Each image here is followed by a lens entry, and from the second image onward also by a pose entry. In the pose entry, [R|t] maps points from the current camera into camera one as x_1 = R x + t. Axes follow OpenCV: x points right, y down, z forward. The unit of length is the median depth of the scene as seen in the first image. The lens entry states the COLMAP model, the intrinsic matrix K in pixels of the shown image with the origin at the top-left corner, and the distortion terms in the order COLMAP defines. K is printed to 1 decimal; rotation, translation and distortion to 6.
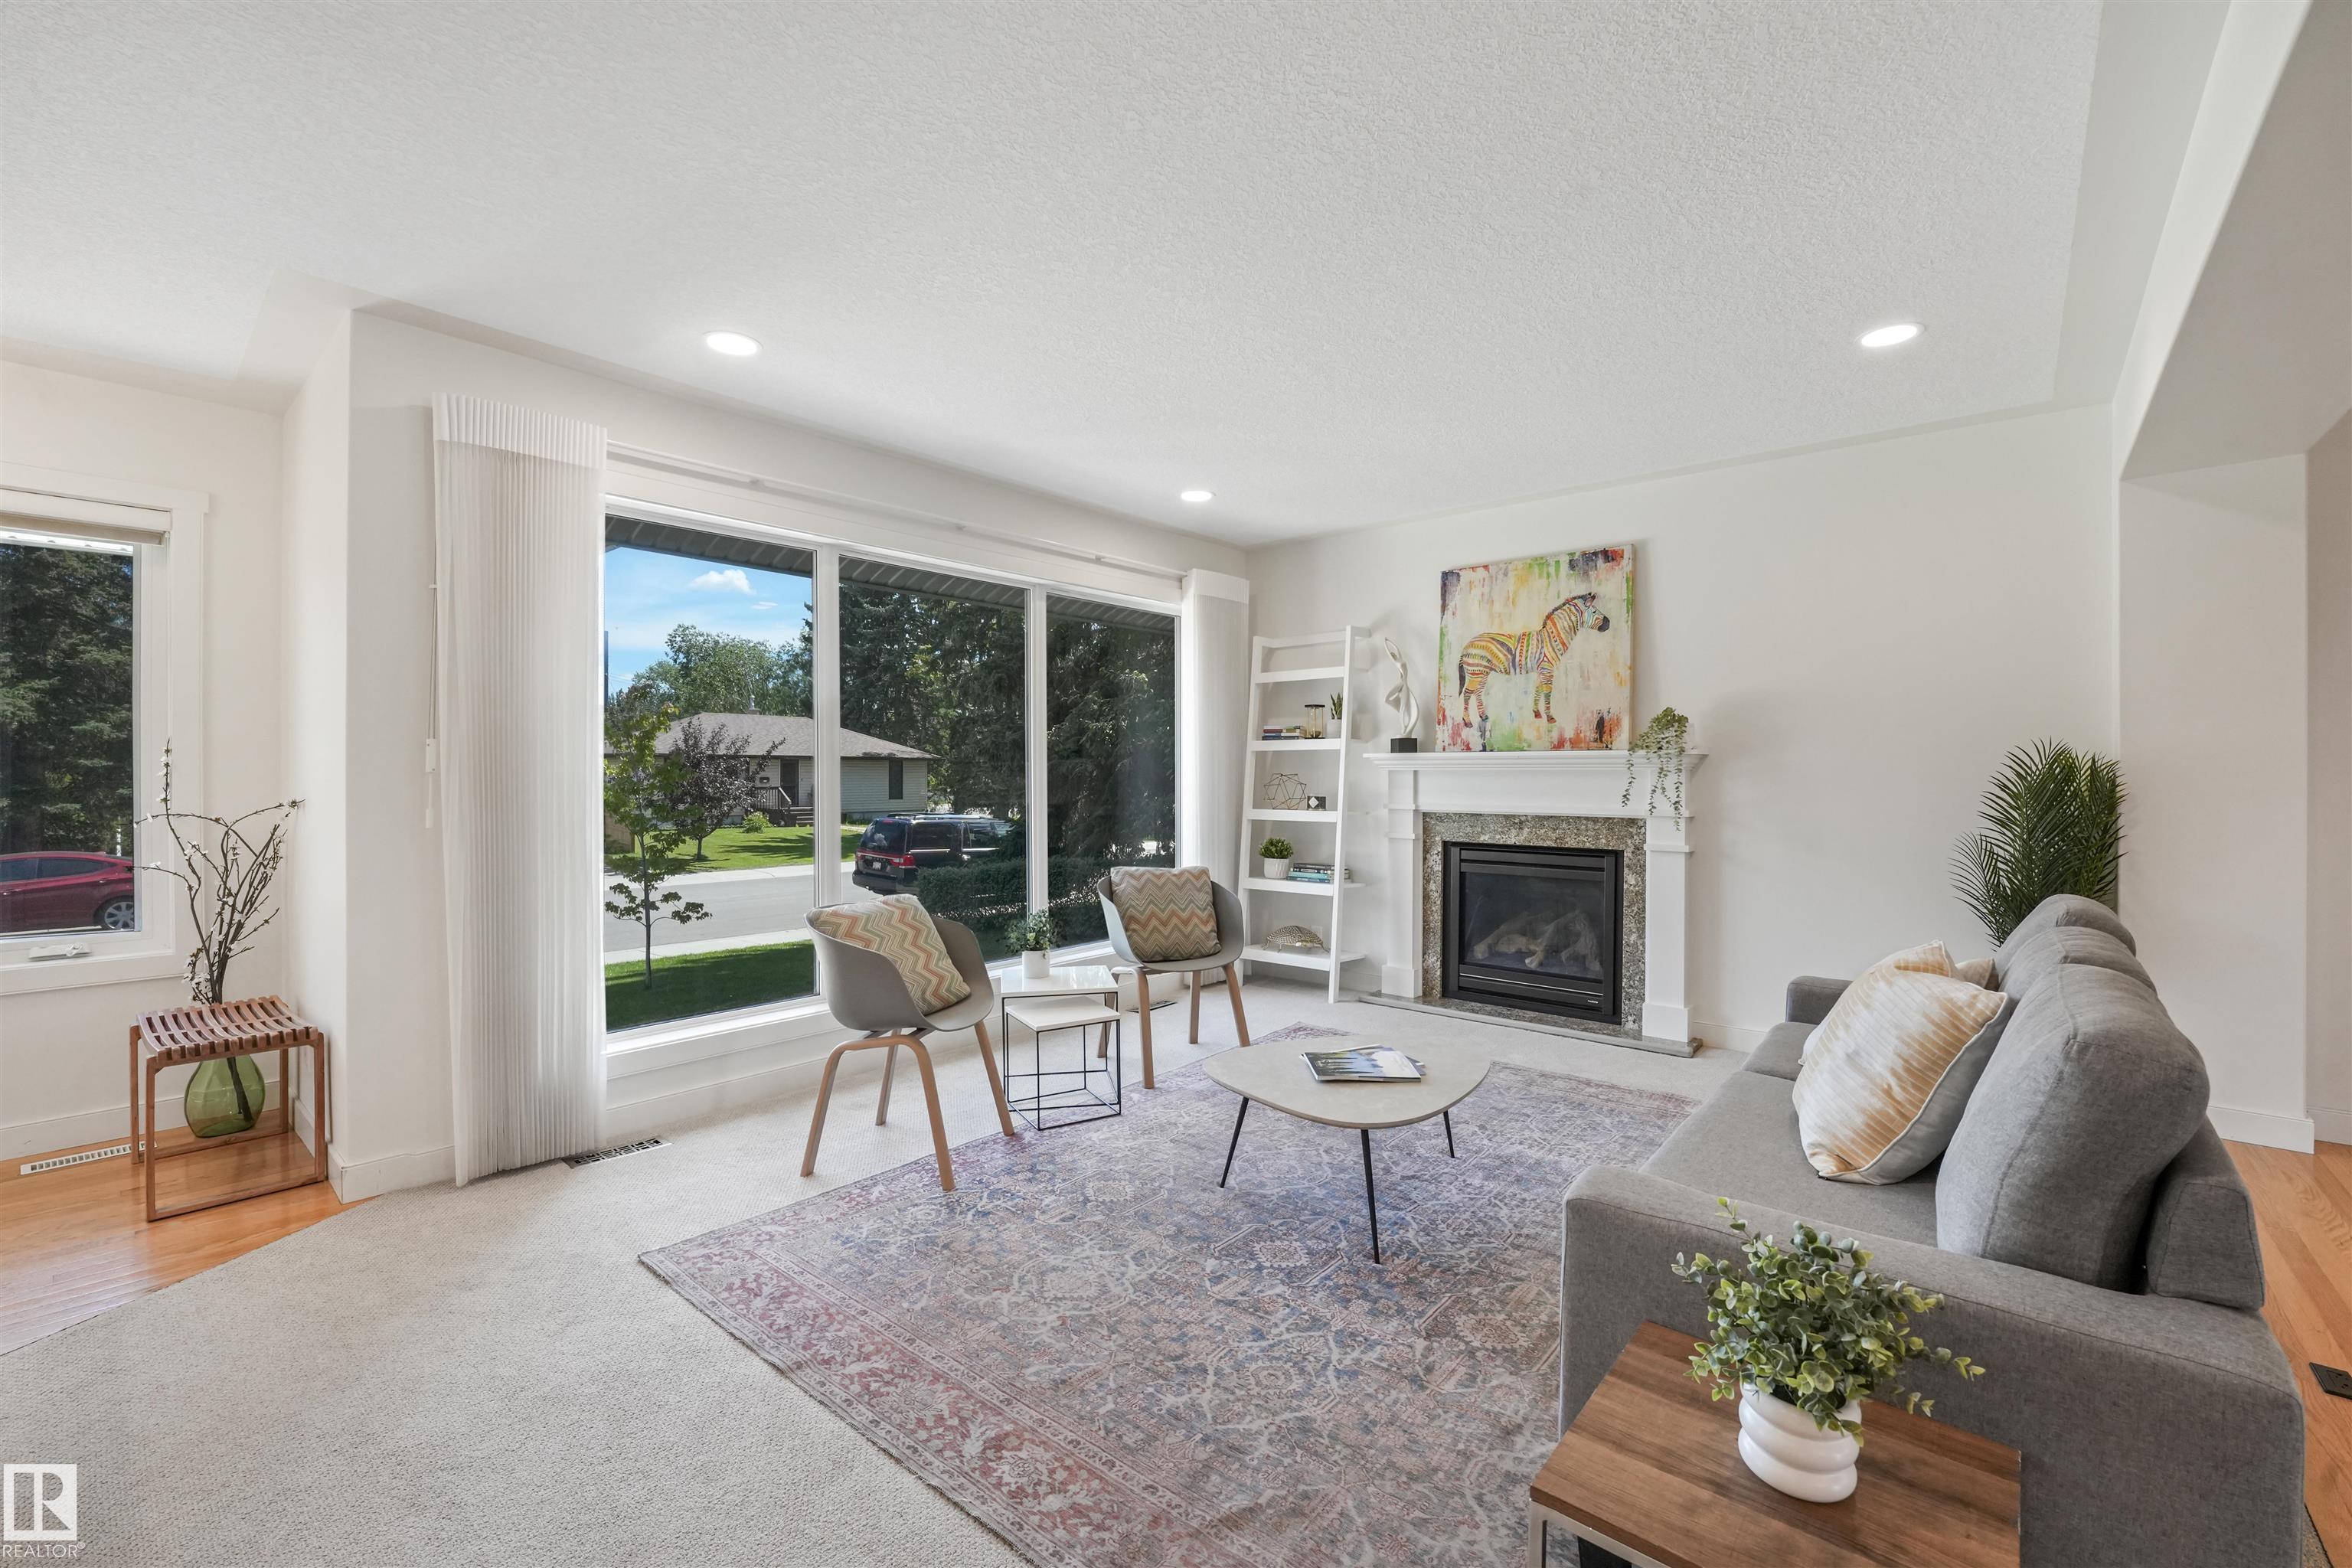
lens RADIAL K [[984.4, 0, 1171.6], [0, 984.4, 777.5], [0, 0, 1]] dist [-0.009443, 0.000062]
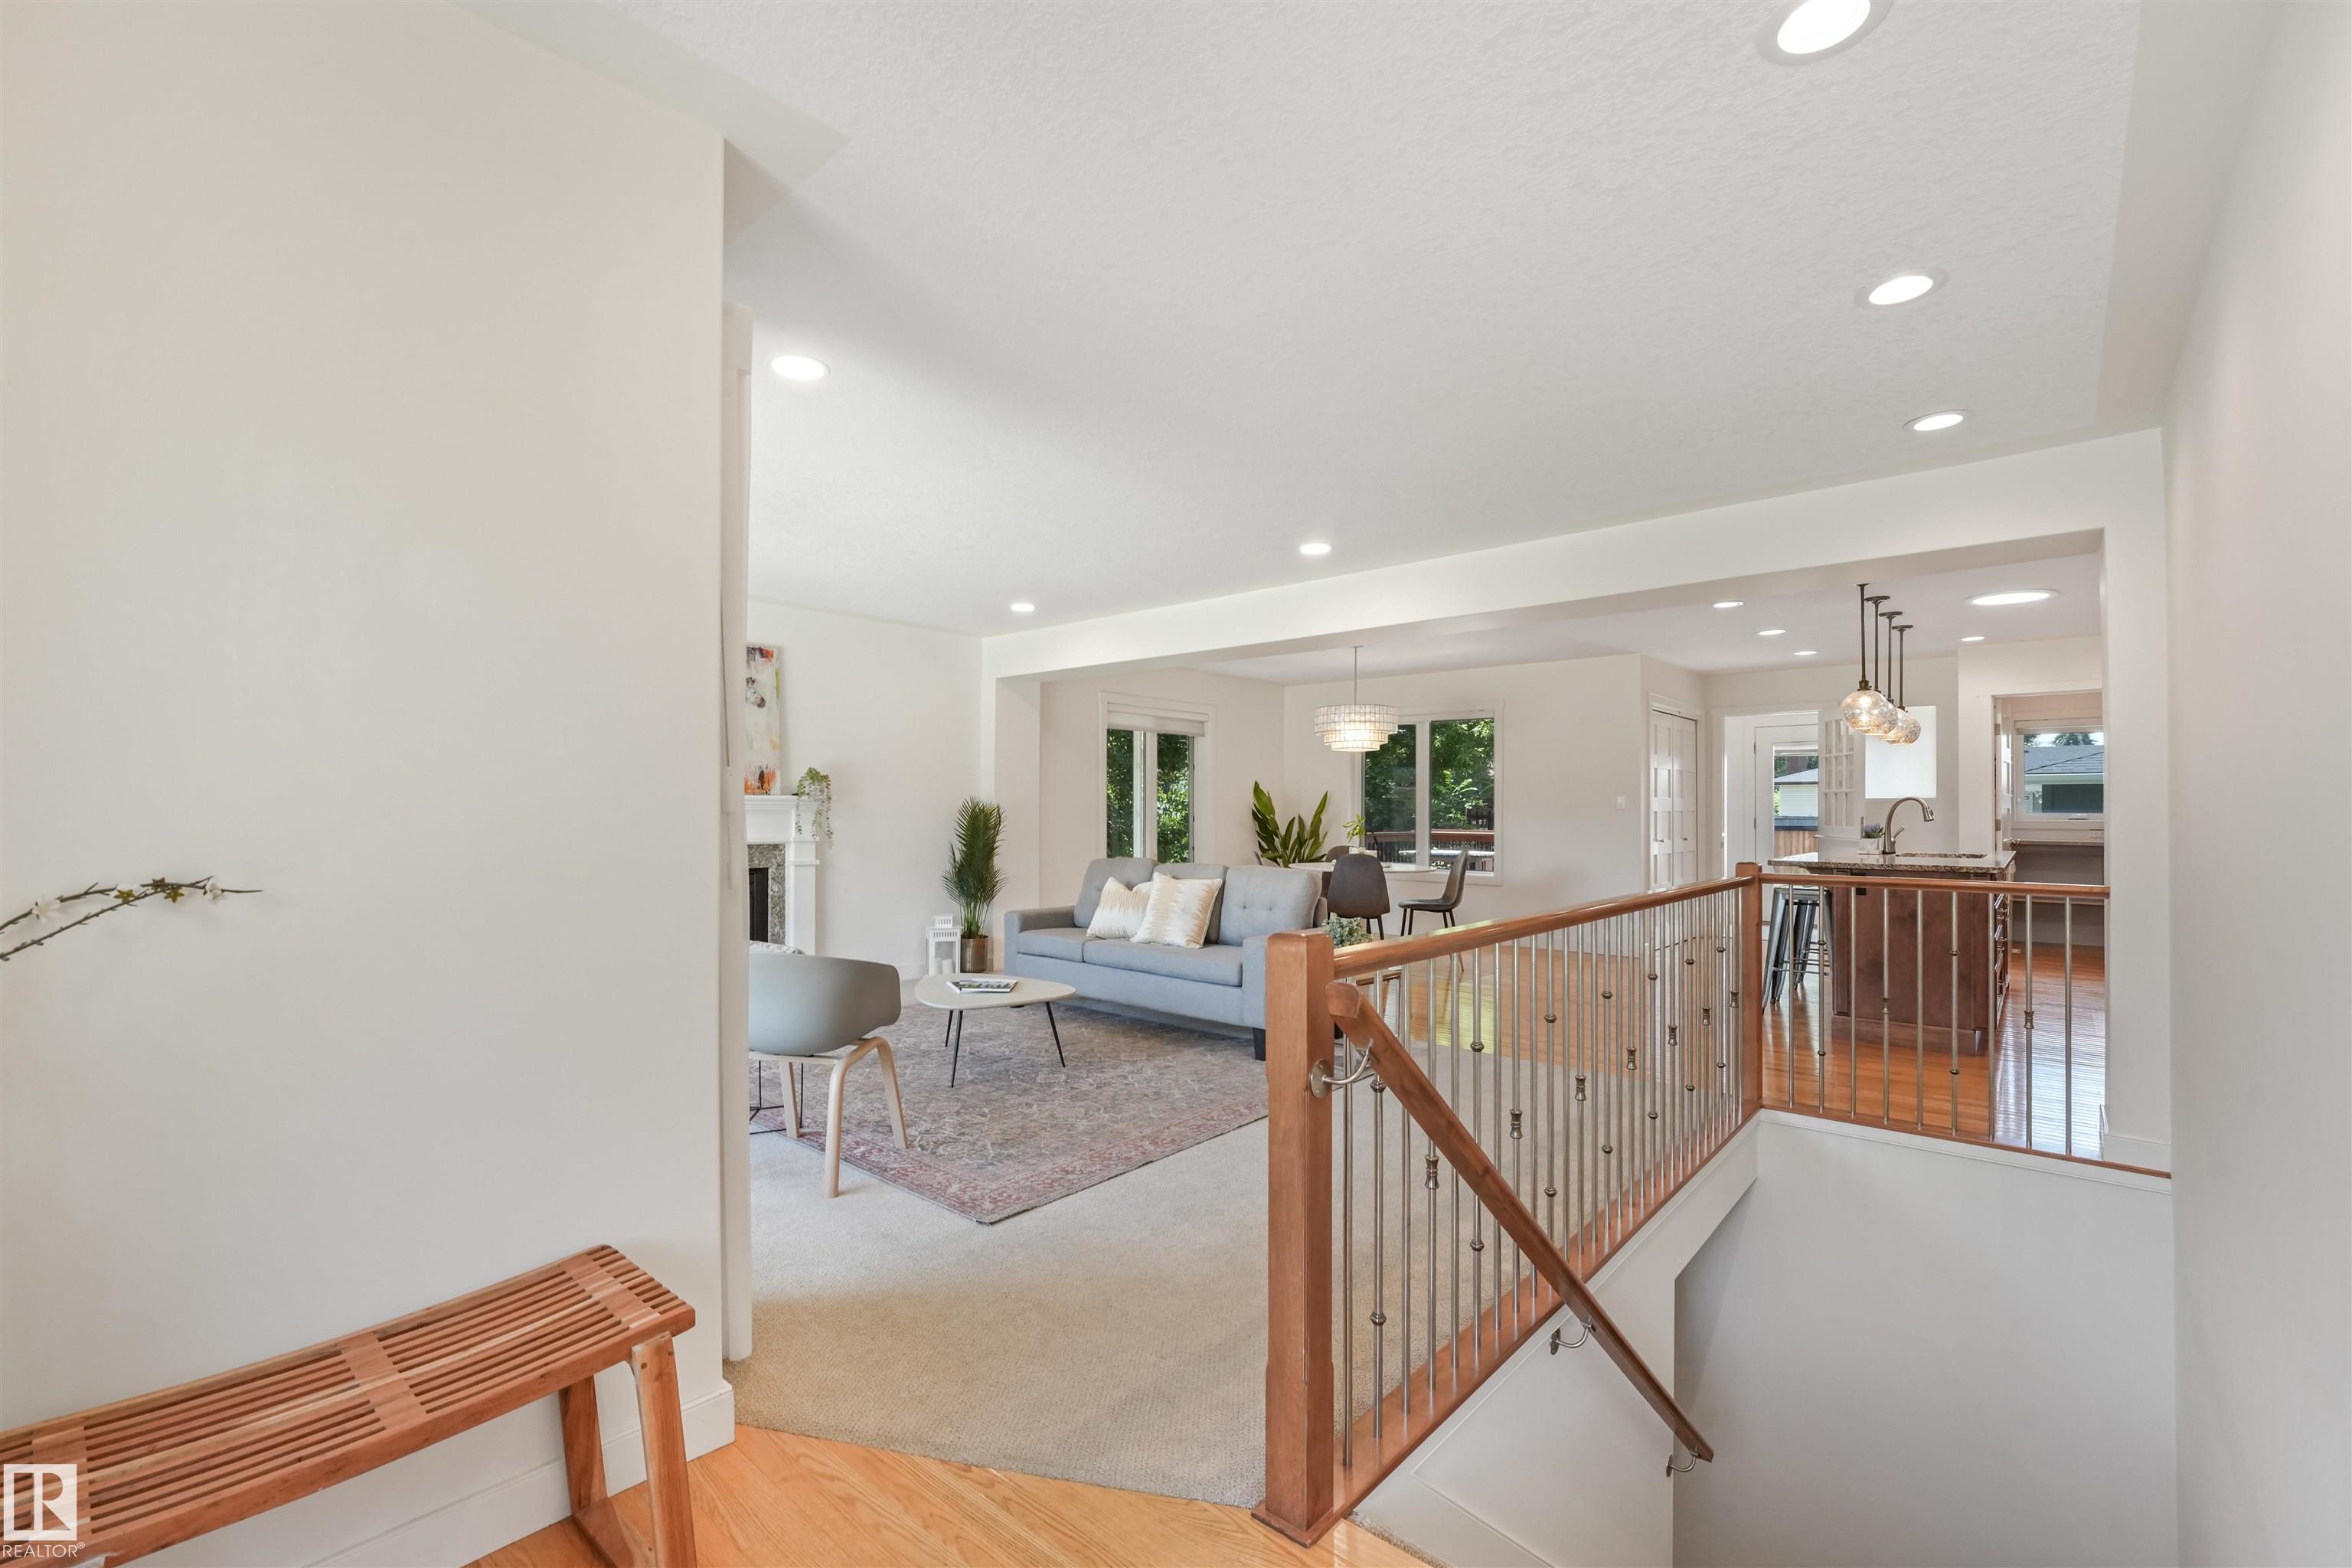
lens RADIAL K [[1004.2, 0, 1176.6], [0, 1004.2, 804.4], [0, 0, 1]] dist [0.010823, 0.000017]
pose [[0.018277, 0.006247, 0.999813, -0.945539], [0.004499, 0.999970, -0.006330, -0.003372], [-0.999823, 0.004614, 0.018249, 0.399798]]
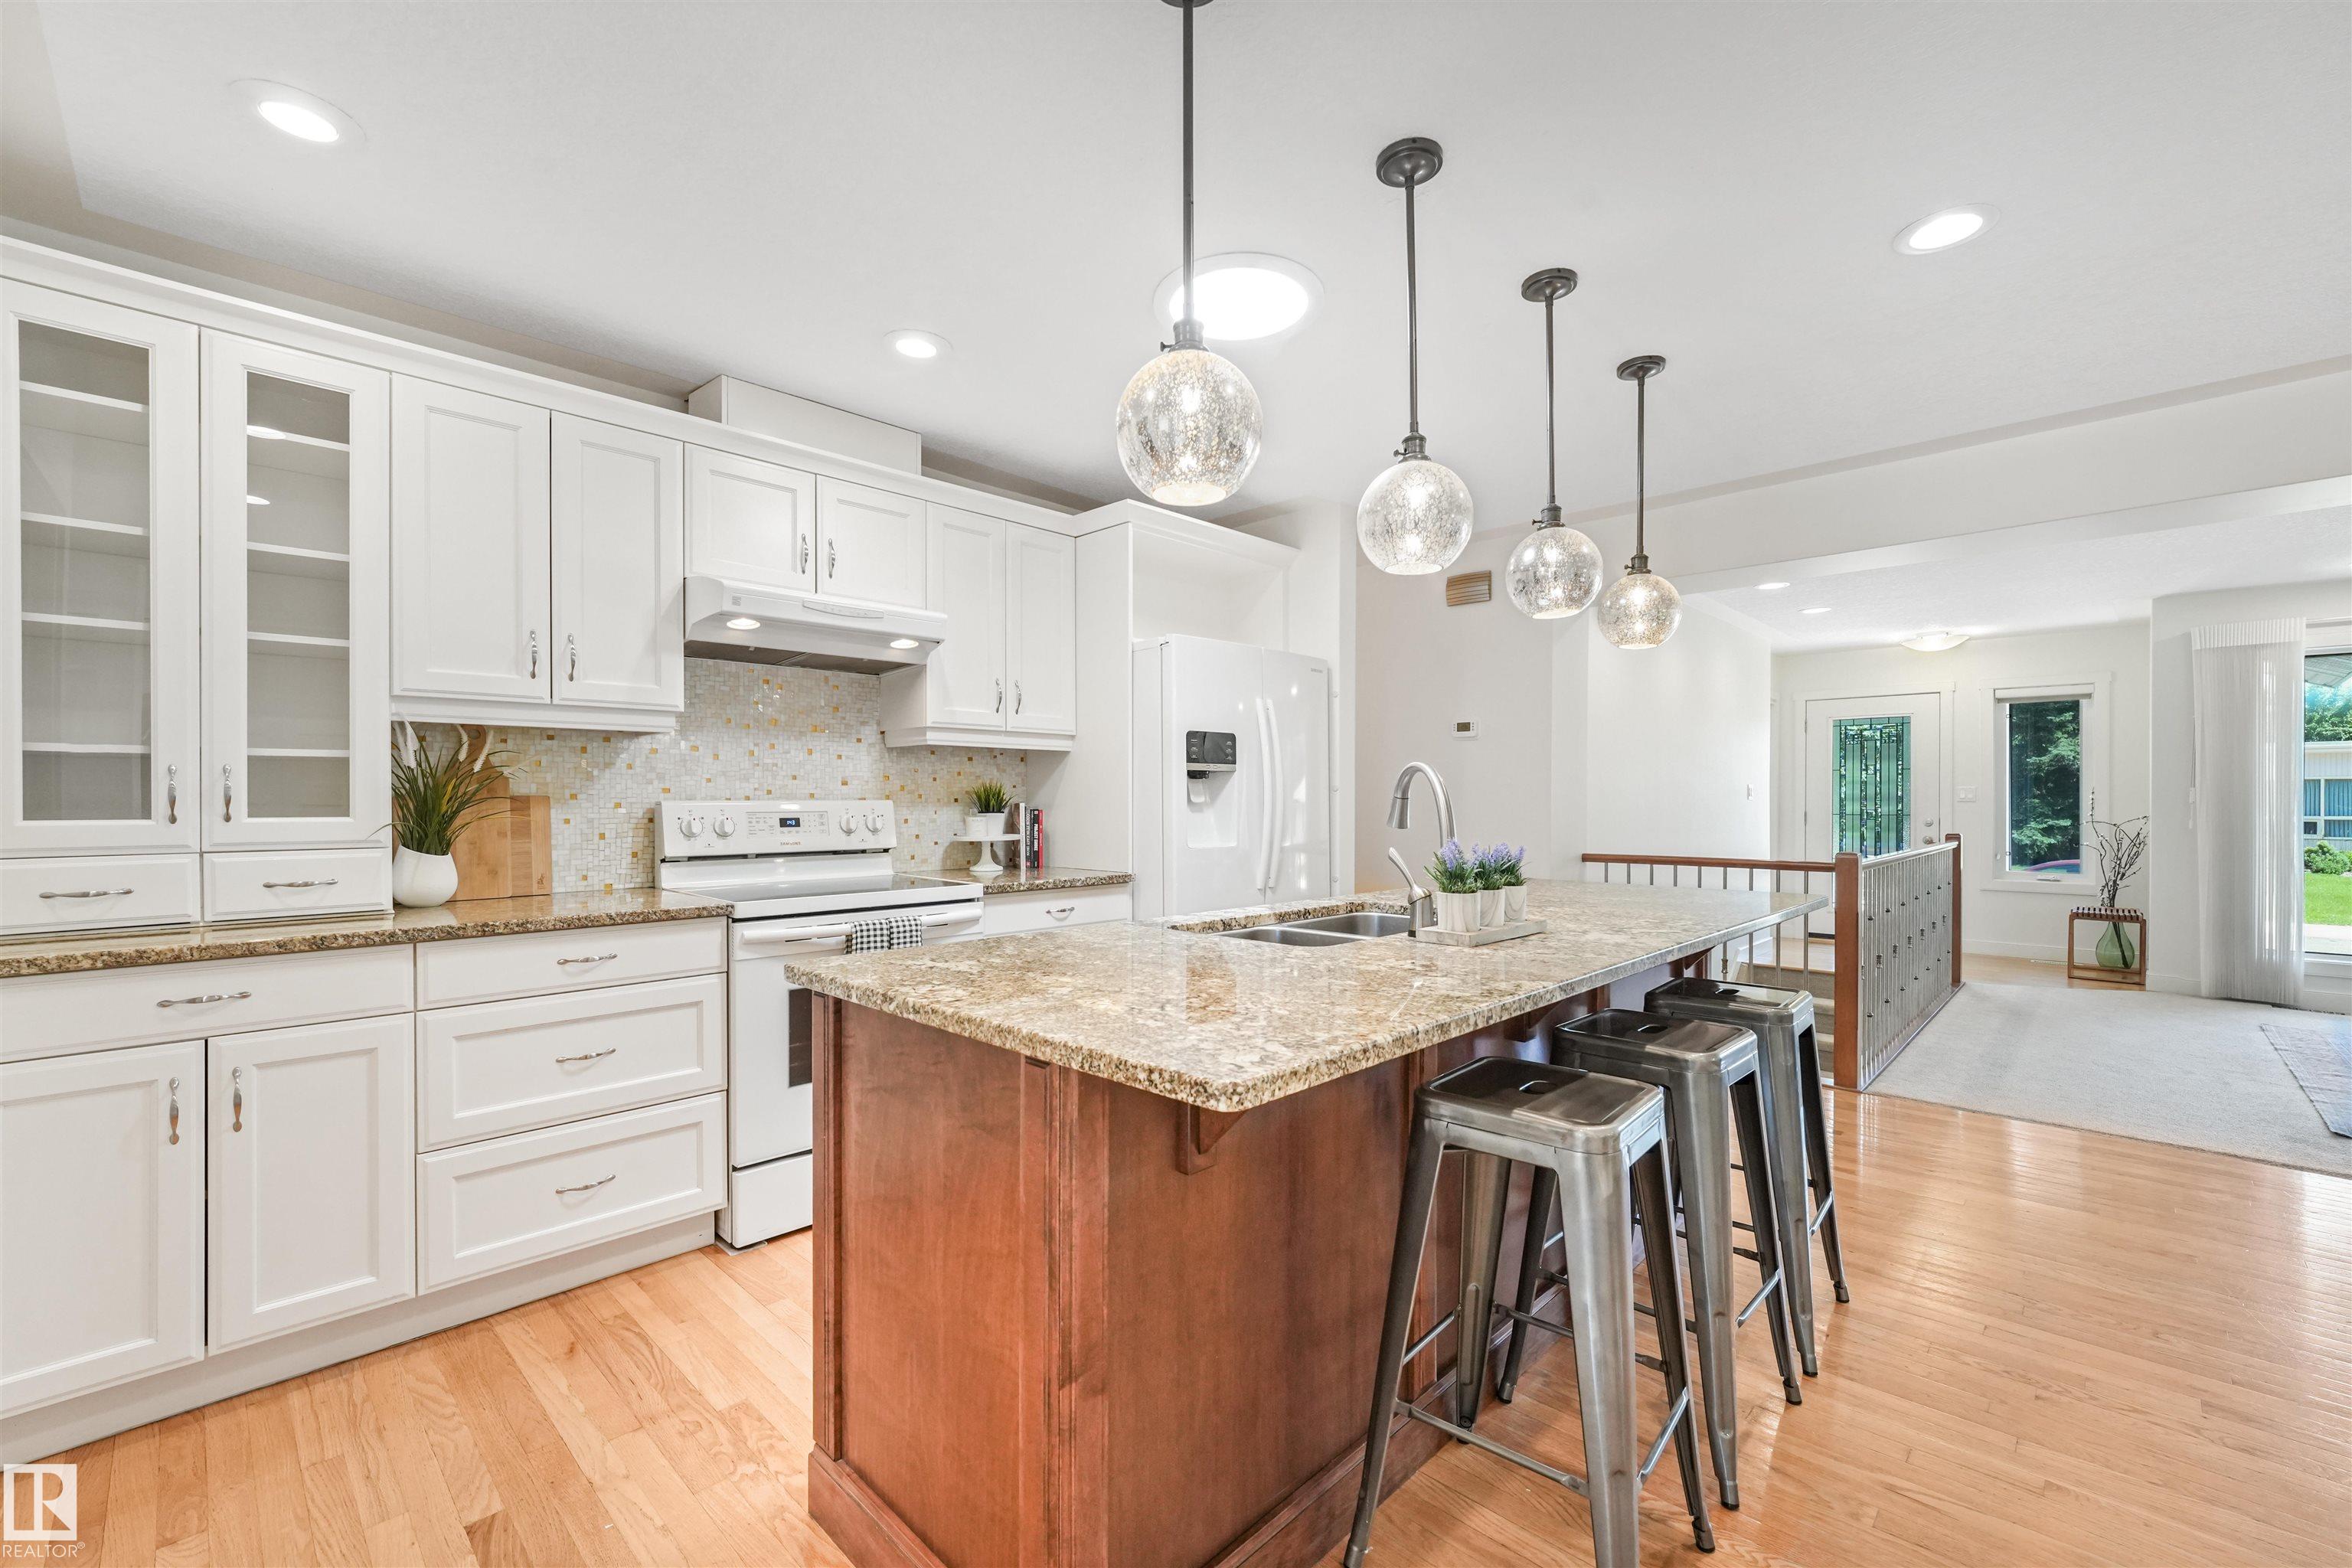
lens RADIAL K [[970.3, 0, 1165.3], [0, 970.3, 793.7], [0, 0, 1]] dist [0.002547, 0.000499]
pose [[-0.070860, -0.006613, -0.997464, 0.958383], [-0.005654, 0.999965, -0.006228, 0.000639], [0.997470, 0.005198, -0.070894, -0.682684]]
